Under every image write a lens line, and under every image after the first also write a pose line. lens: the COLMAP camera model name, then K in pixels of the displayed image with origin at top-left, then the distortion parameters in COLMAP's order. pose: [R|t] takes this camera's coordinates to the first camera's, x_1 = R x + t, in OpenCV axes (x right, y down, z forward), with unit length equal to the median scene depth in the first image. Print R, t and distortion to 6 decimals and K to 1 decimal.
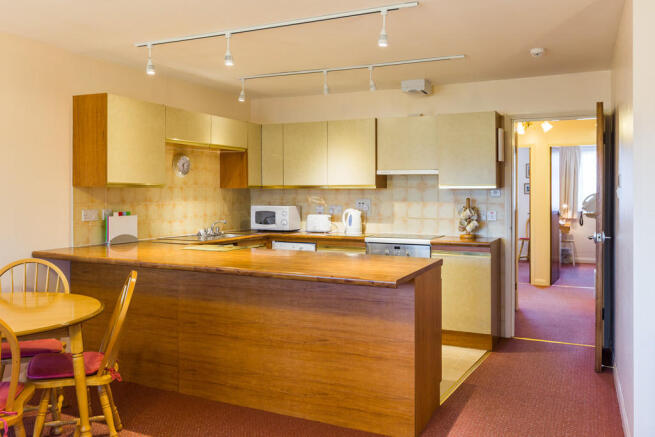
lens RADIAL K [[562.9, 0, 318.5], [0, 562.9, 195.1], [0, 0, 1]] dist [0.006833, 0.001739]
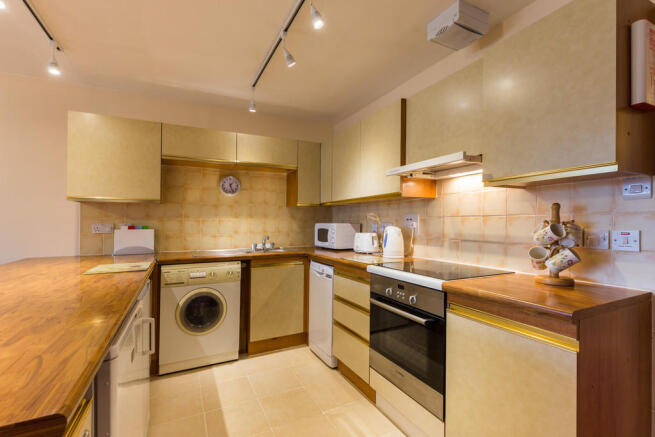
lens RADIAL K [[294.4, 0, 328.4], [0, 294.4, 222.1], [0, 0, 1]] dist [-0.001870, -0.000113]
pose [[0.792803, -0.005953, -0.609449, 0.263512], [0.001183, 0.999965, -0.008229, 0.024194], [0.609477, 0.005803, 0.792783, 0.673848]]
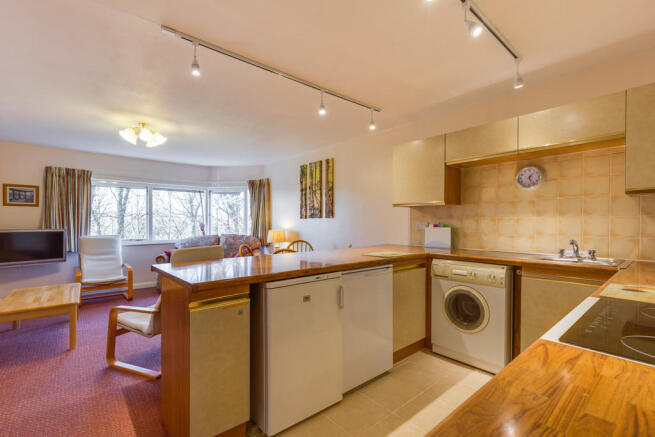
lens RADIAL K [[301.8, 0, 325.3], [0, 301.8, 218.7], [0, 0, 1]] dist [0.012235, -0.000032]
pose [[-0.398979, -0.010599, -0.916899, 0.356622], [-0.001881, 0.999941, -0.010740, 0.021612], [0.916958, -0.002560, -0.398975, 0.905514]]
